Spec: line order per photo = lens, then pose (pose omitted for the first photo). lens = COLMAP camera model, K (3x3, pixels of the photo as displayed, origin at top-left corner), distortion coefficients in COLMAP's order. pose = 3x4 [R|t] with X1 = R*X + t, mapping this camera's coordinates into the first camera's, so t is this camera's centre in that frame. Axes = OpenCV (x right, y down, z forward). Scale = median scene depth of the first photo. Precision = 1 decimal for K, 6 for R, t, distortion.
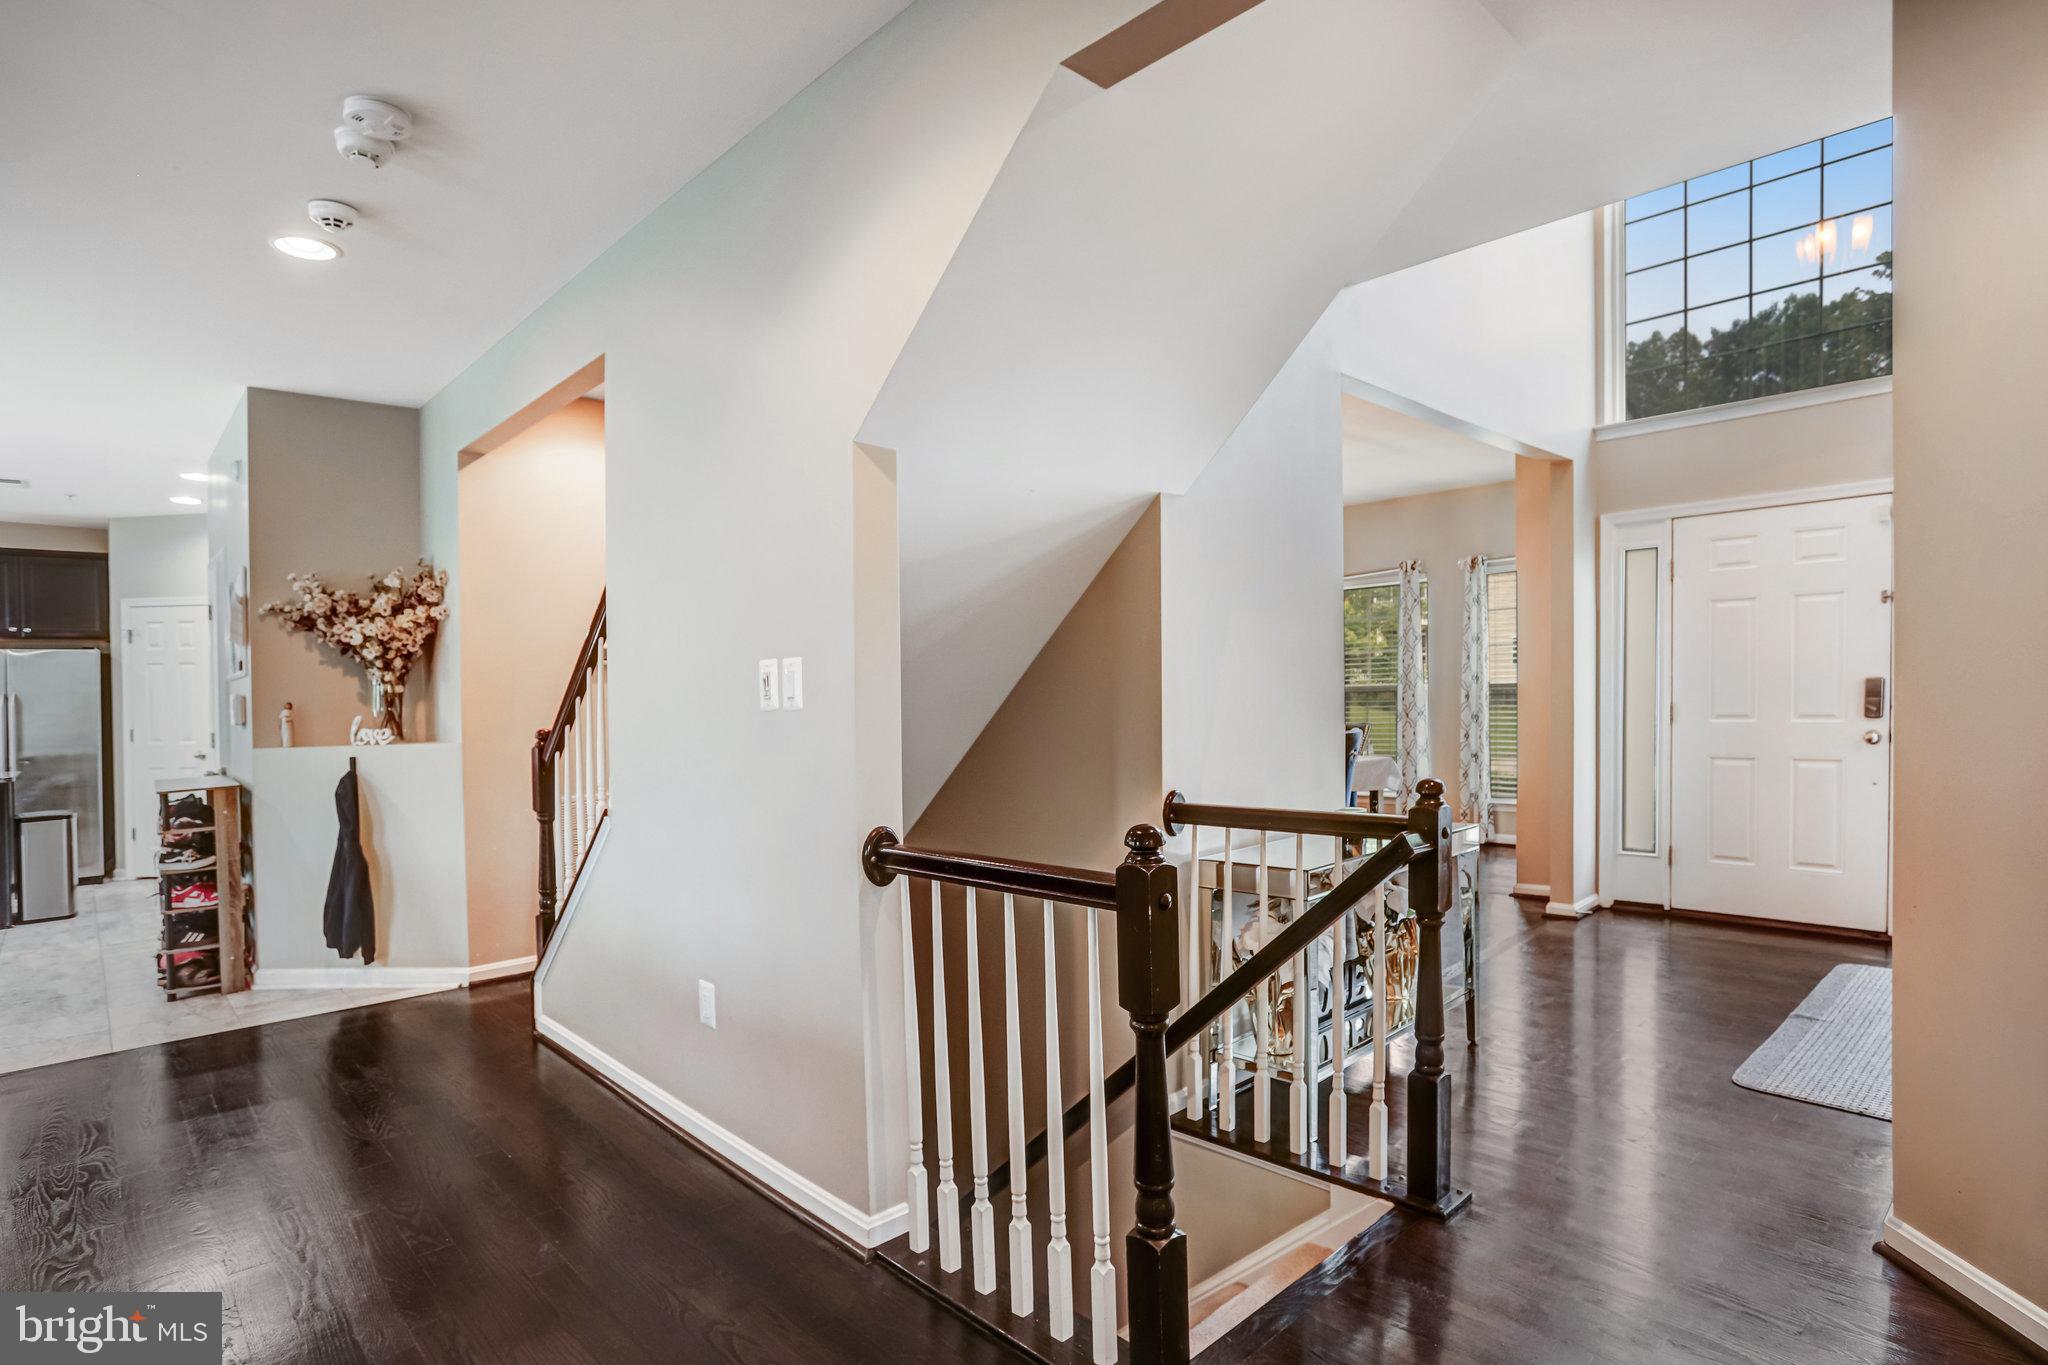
lens RADIAL K [[1043.8, 0, 1029.0], [0, 1043.8, 698.5], [0, 0, 1]] dist [-0.039999, 0.001569]
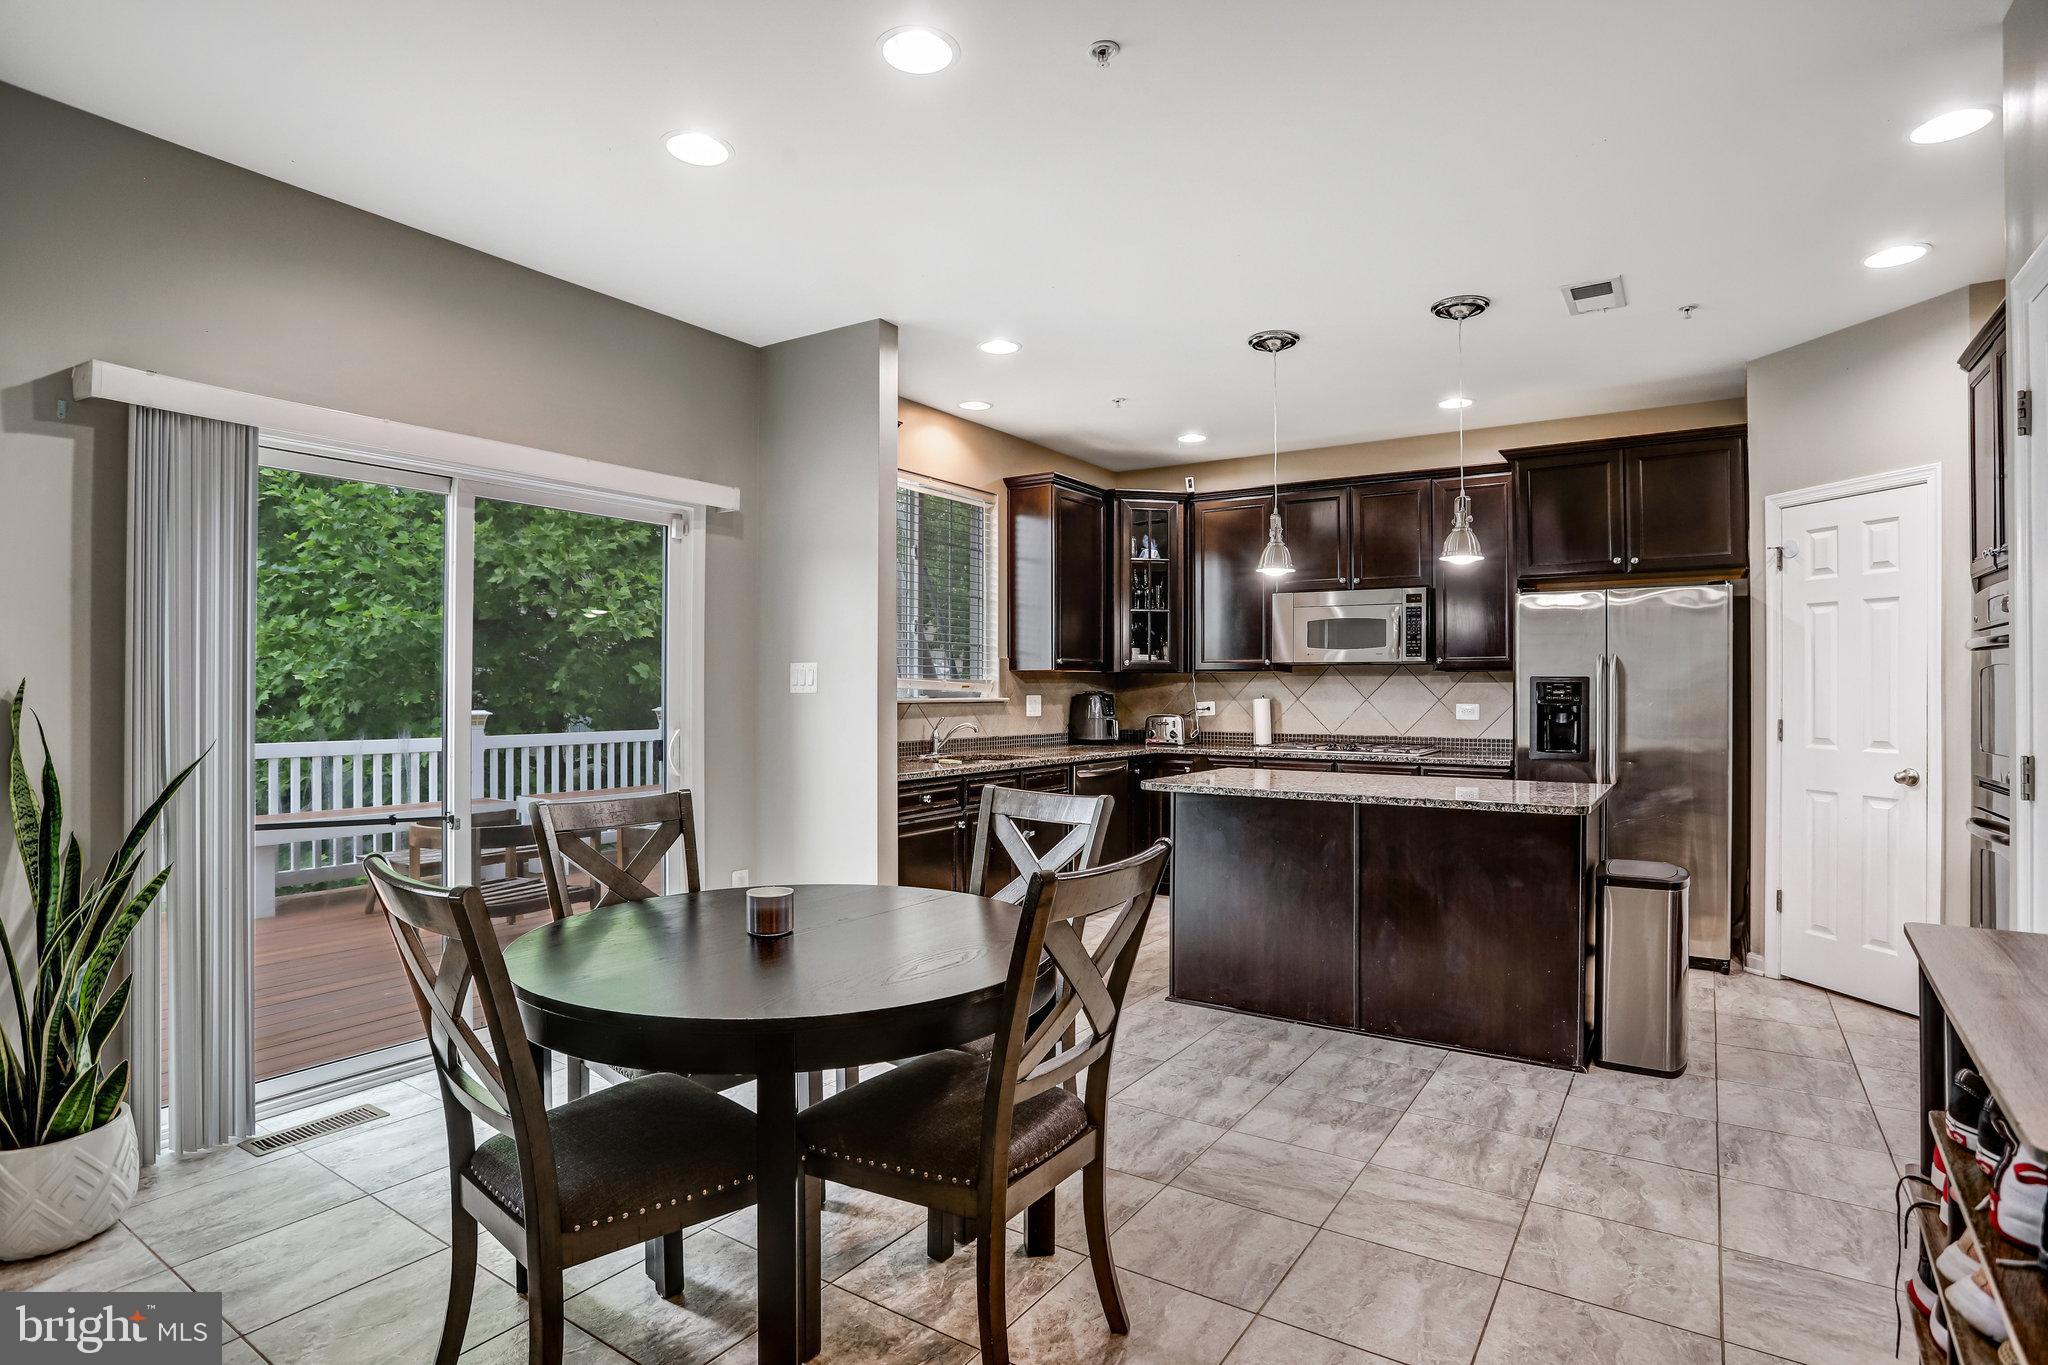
lens RADIAL K [[1043.8, 0, 1025.1], [0, 1043.8, 685.7], [0, 0, 1]] dist [-0.039999, 0.001569]
pose [[0.230761, 0.014153, -0.972908, -0.418402], [-0.018026, 0.999785, 0.010268, 0.016521], [0.972844, 0.015168, 0.230966, 0.442872]]
